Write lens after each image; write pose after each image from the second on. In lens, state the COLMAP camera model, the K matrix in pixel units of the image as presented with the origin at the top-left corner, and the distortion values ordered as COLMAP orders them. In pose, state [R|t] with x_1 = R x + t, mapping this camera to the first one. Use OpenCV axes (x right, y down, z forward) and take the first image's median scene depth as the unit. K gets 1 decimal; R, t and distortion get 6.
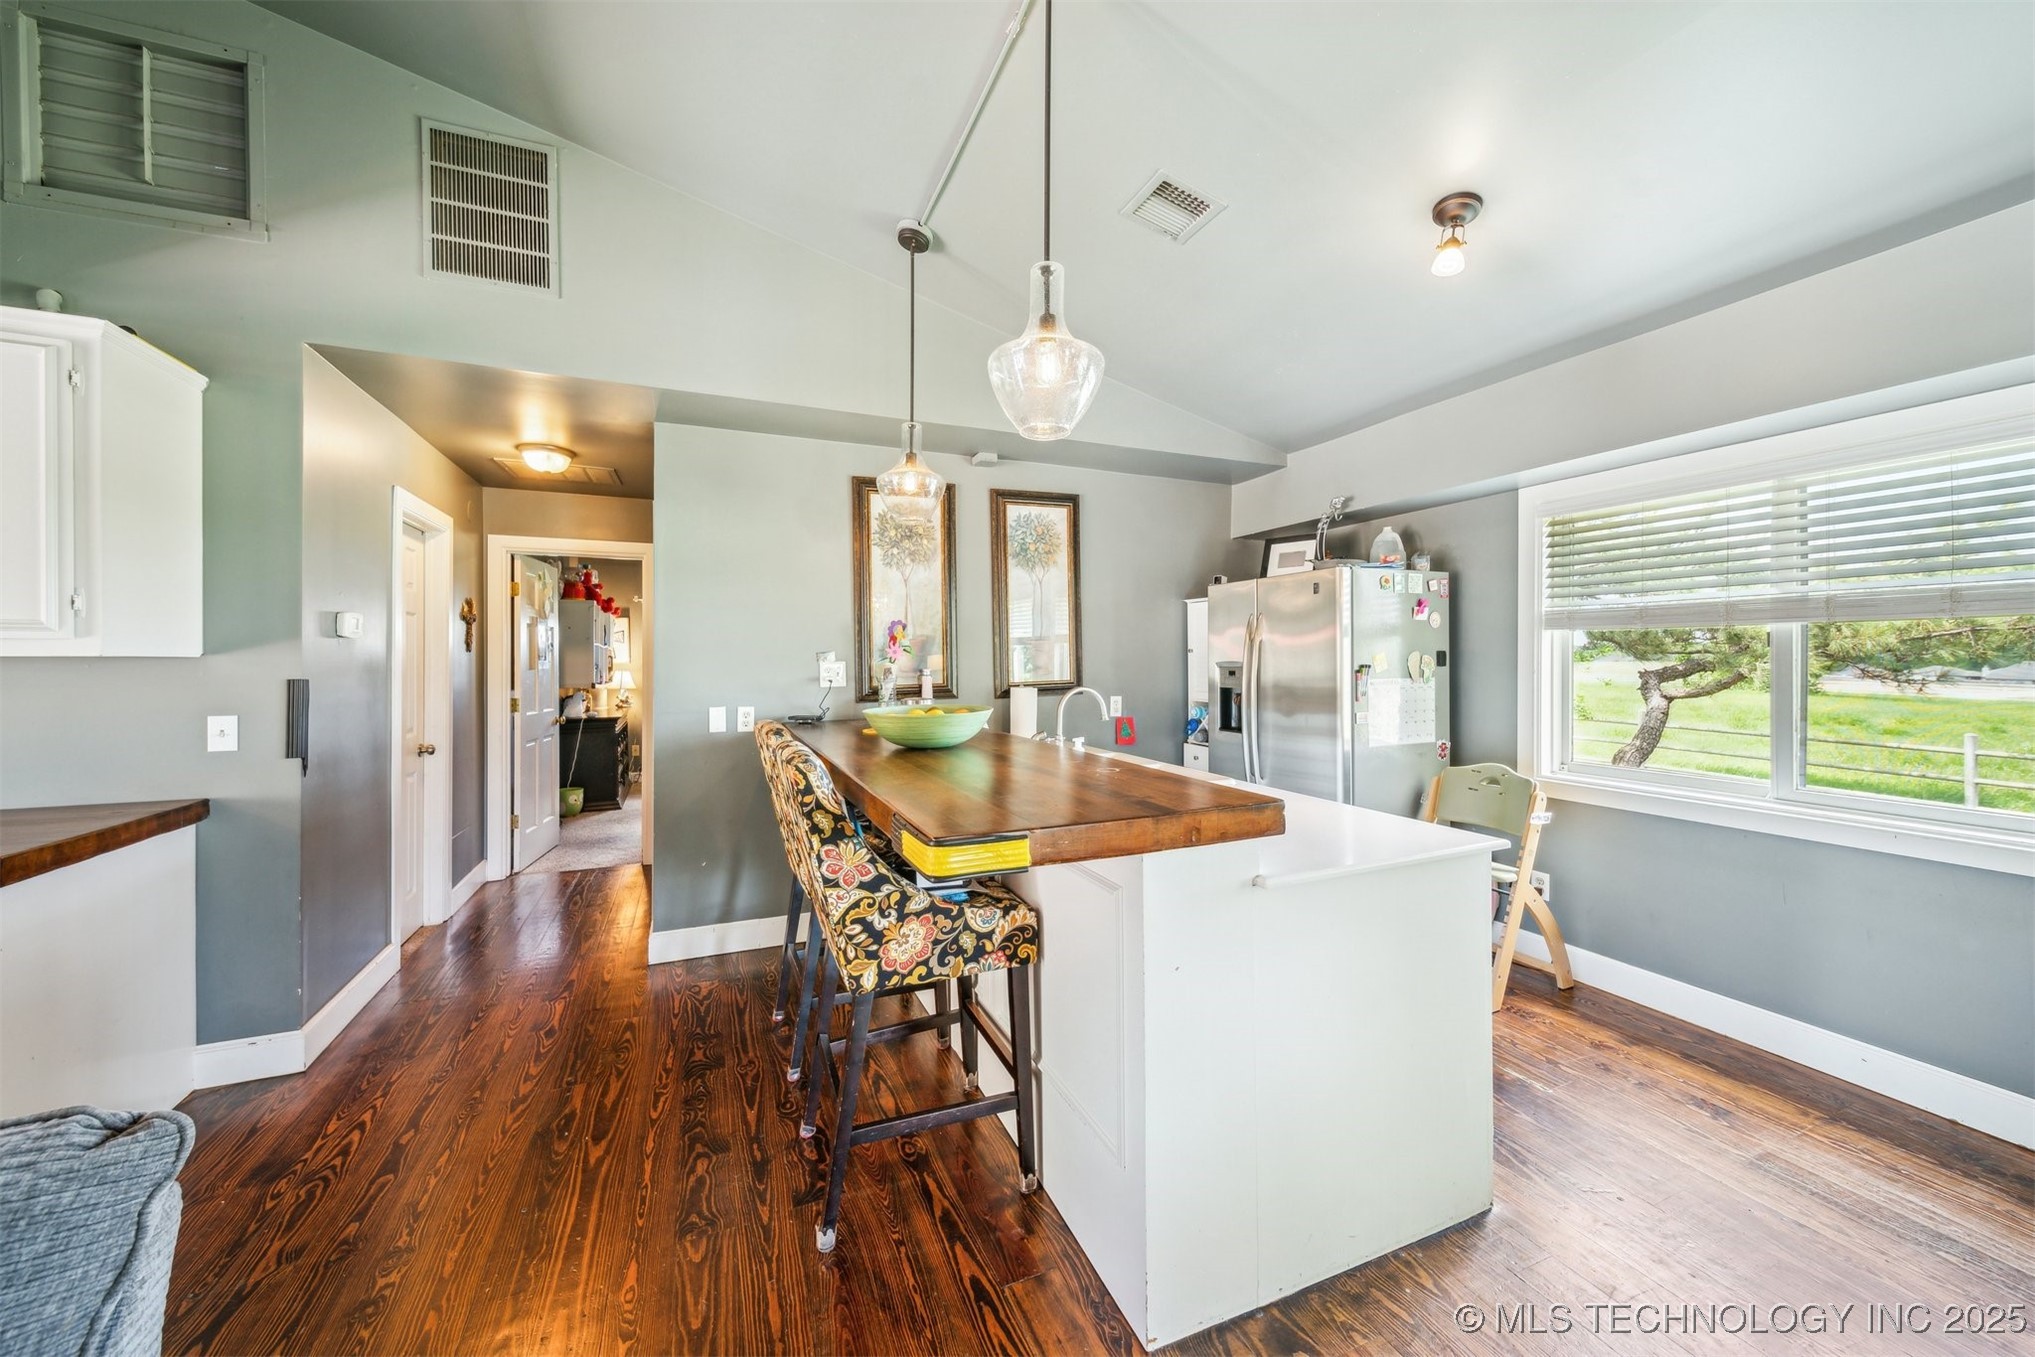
lens RADIAL K [[724.1, 0, 1006.5], [0, 724.1, 661.3], [0, 0, 1]] dist [0.006611, -0.001318]
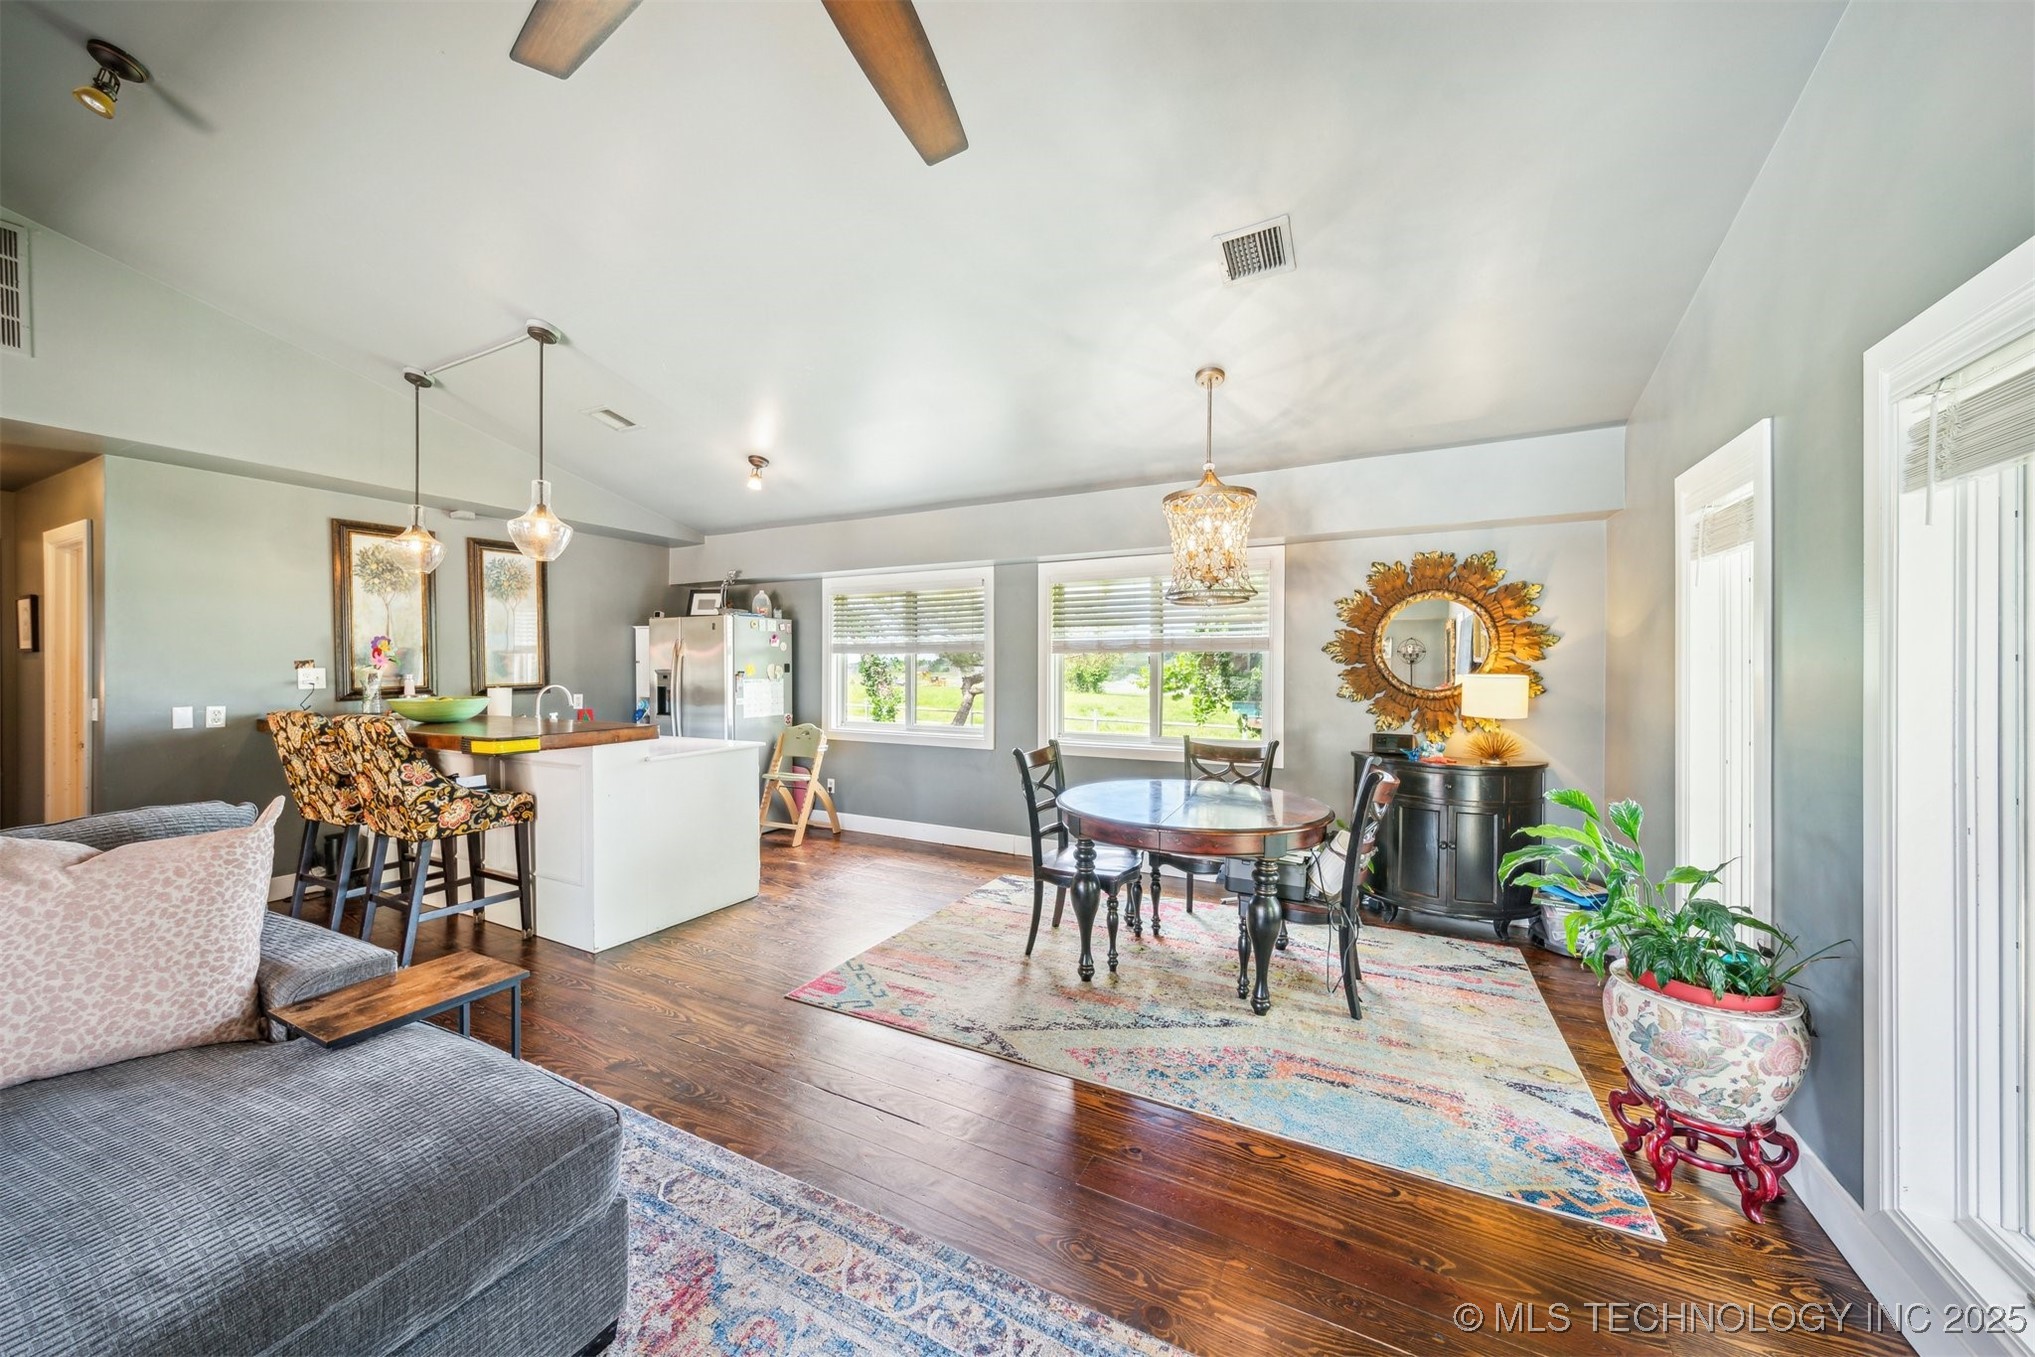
lens RADIAL K [[724.1, 0, 1004.8], [0, 724.1, 676.3], [0, 0, 1]] dist [0.006611, -0.001318]
pose [[0.774921, -0.002401, 0.632054, -0.109401], [-0.001930, 0.999979, 0.006166, 0.004183], [-0.632056, -0.005998, 0.774900, -0.696037]]
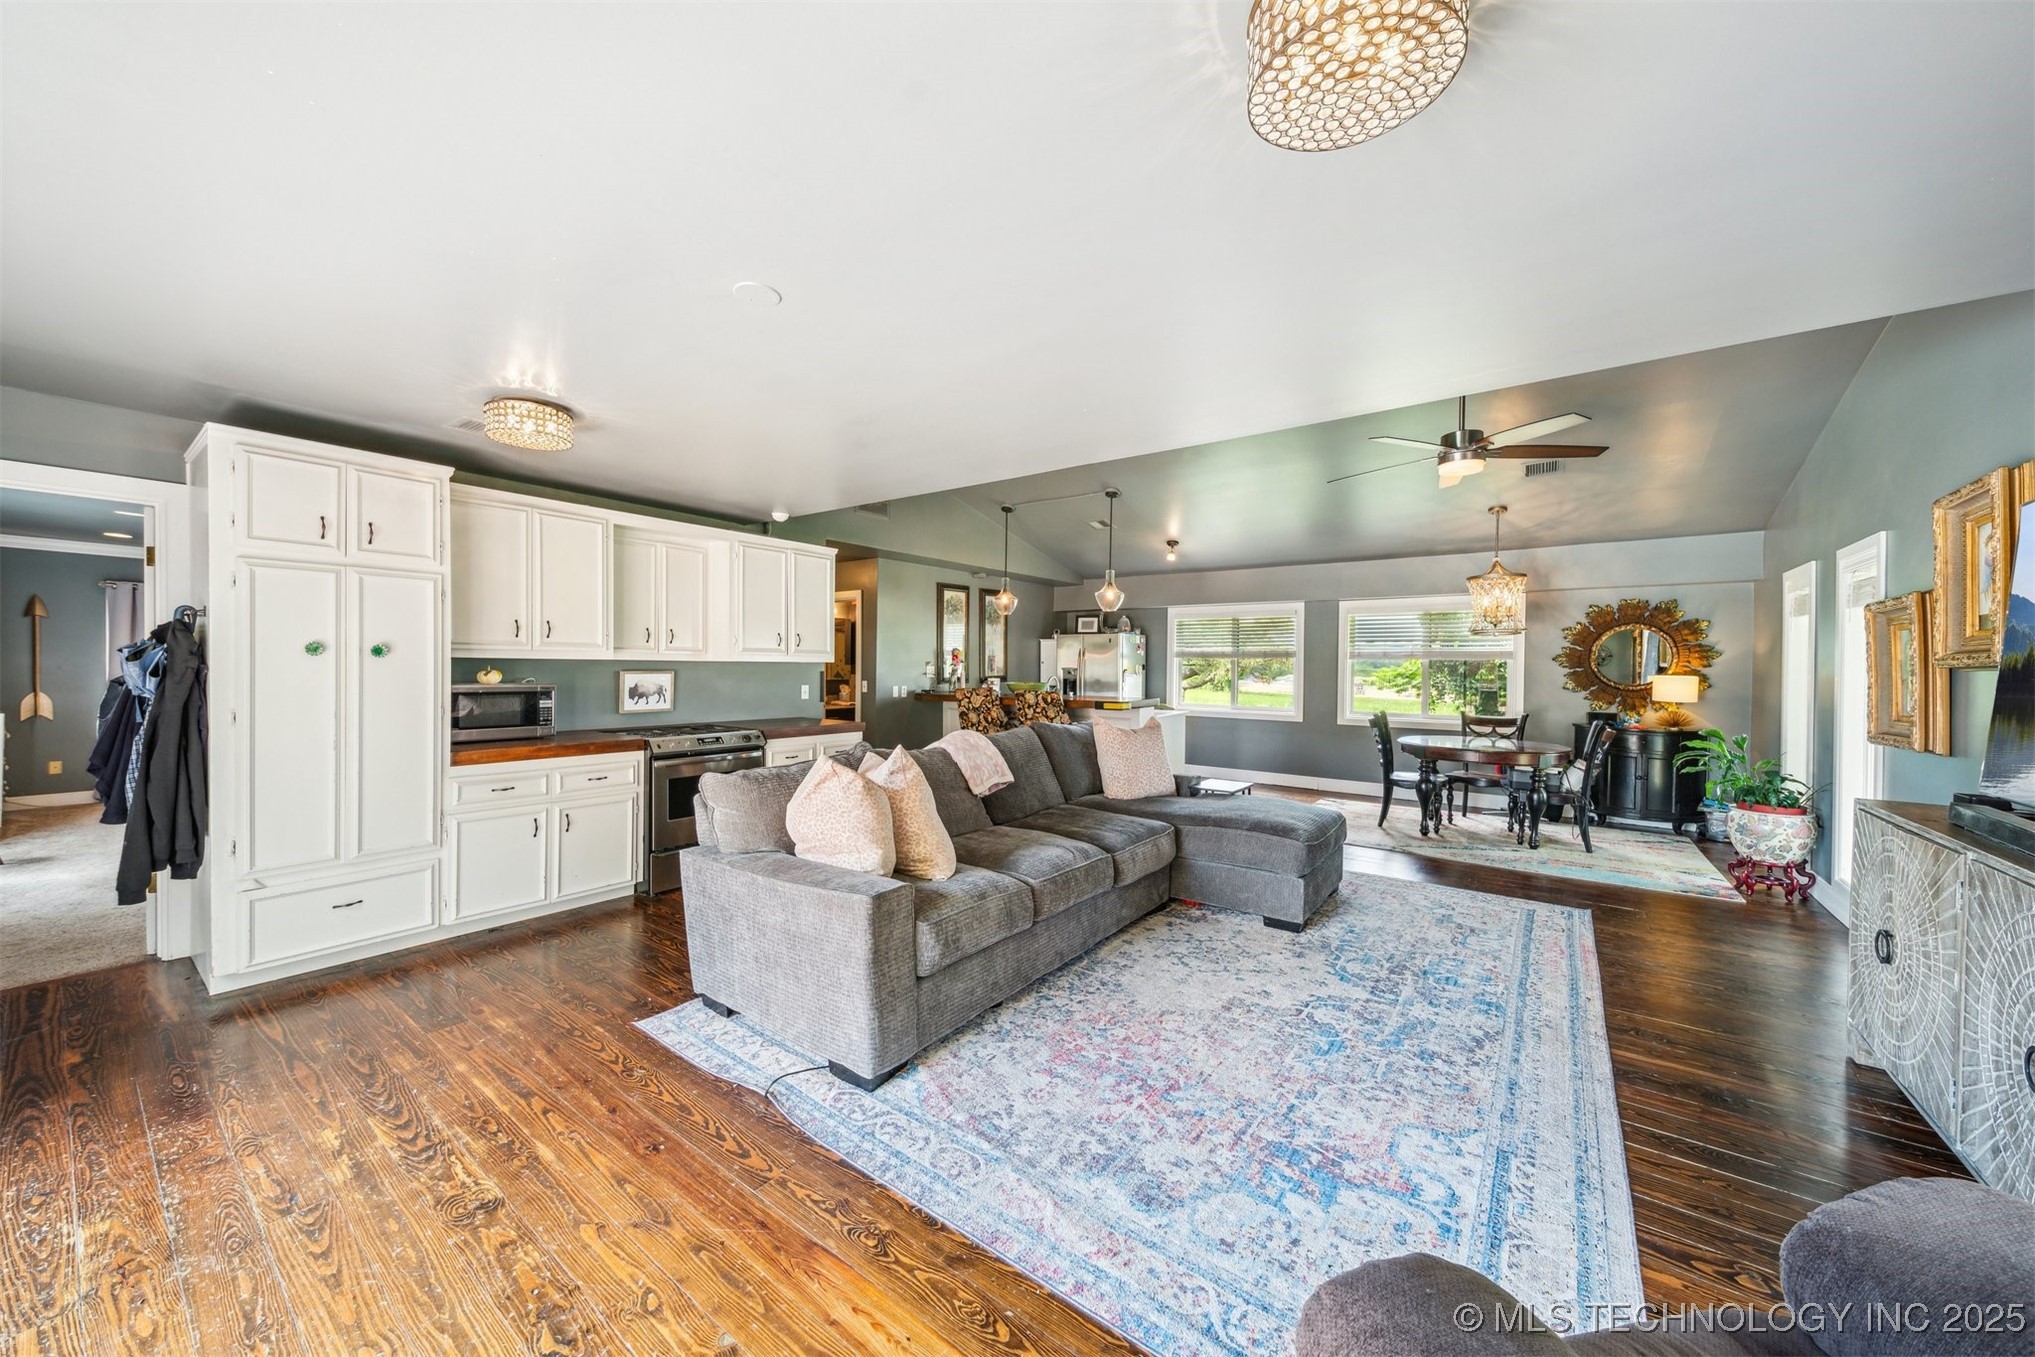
lens RADIAL K [[724.1, 0, 1001.6], [0, 724.1, 677.5], [0, 0, 1]] dist [0.006611, -0.001318]
pose [[0.866025, 0.002871, 0.499992, -1.161019], [-0.010406, 0.999870, 0.012283, 0.005980], [-0.499892, -0.015840, 0.865943, -1.030837]]
